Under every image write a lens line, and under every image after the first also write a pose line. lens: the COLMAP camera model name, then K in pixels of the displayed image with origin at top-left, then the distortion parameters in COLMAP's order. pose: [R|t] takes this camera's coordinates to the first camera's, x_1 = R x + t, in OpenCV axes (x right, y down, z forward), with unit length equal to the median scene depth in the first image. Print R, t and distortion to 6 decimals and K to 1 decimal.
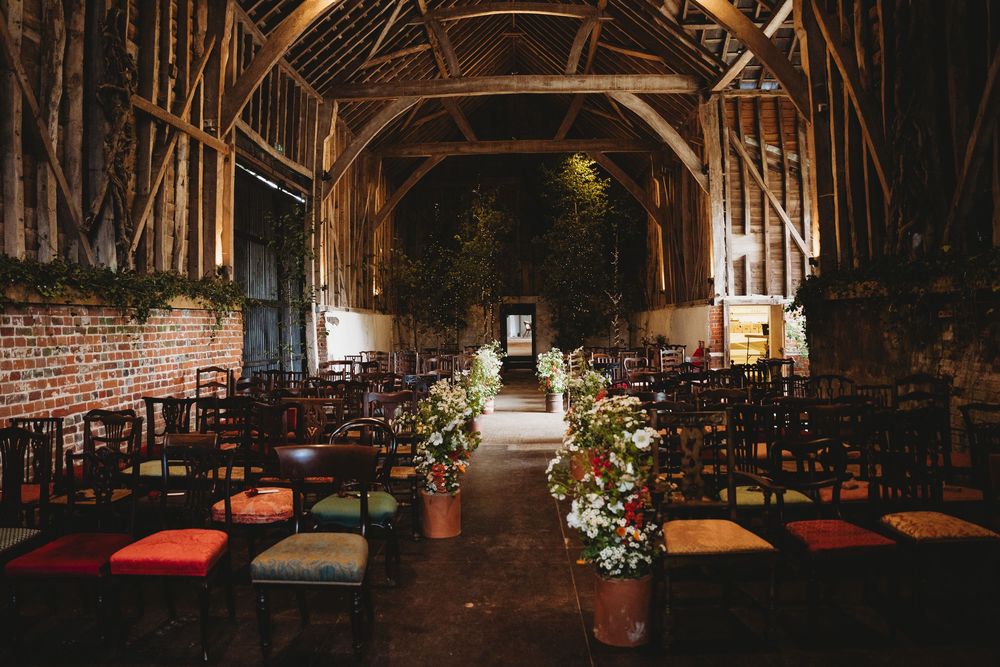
lens RADIAL K [[740.0, 0, 499.8], [0, 740.0, 335.6], [0, 0, 1]] dist [0.000175, -0.000679]
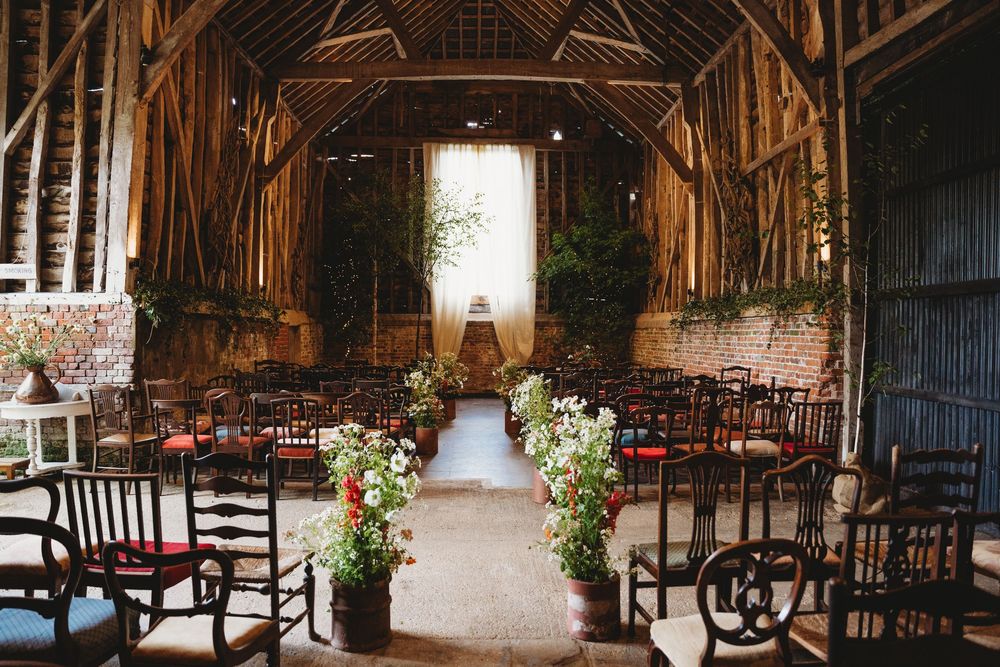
lens RADIAL K [[740.0, 0, 486.2], [0, 740.0, 304.1], [0, 0, 1]] dist [0.000175, -0.000679]
pose [[-0.998239, 0.007209, -0.058888, 0.085233], [0.008306, 0.999796, -0.018404, -0.040447], [0.058743, -0.018861, -0.998095, 2.290730]]
